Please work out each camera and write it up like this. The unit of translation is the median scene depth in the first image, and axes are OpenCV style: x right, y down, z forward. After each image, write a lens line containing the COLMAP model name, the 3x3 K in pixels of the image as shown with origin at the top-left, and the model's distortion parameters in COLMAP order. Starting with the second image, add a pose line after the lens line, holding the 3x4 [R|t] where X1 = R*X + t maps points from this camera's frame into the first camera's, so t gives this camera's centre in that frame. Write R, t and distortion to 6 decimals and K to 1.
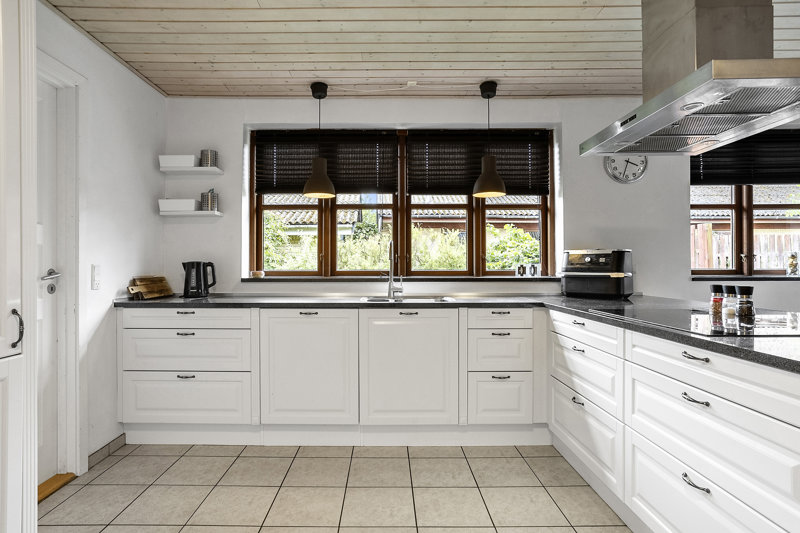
lens RADIAL K [[433.7, 0, 400.0], [0, 433.7, 266.5], [0, 0, 1]] dist [-0.017837, 0.000024]
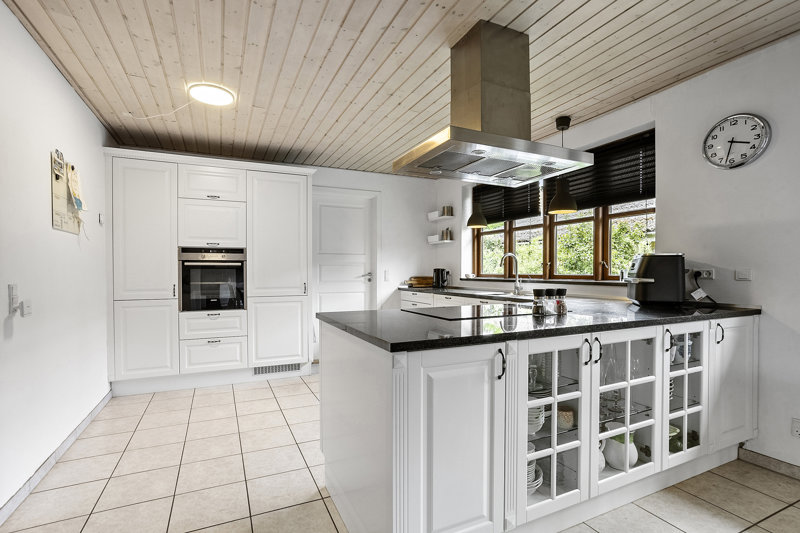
lens RADIAL K [[399.4, 0, 393.3], [0, 399.4, 264.4], [0, 0, 1]] dist [-0.048050, 0.042629]
pose [[0.405779, -0.013892, -0.913866, 0.980221], [-0.002446, 0.999864, -0.016285, -0.000962], [0.913968, 0.008843, 0.405690, 0.130723]]
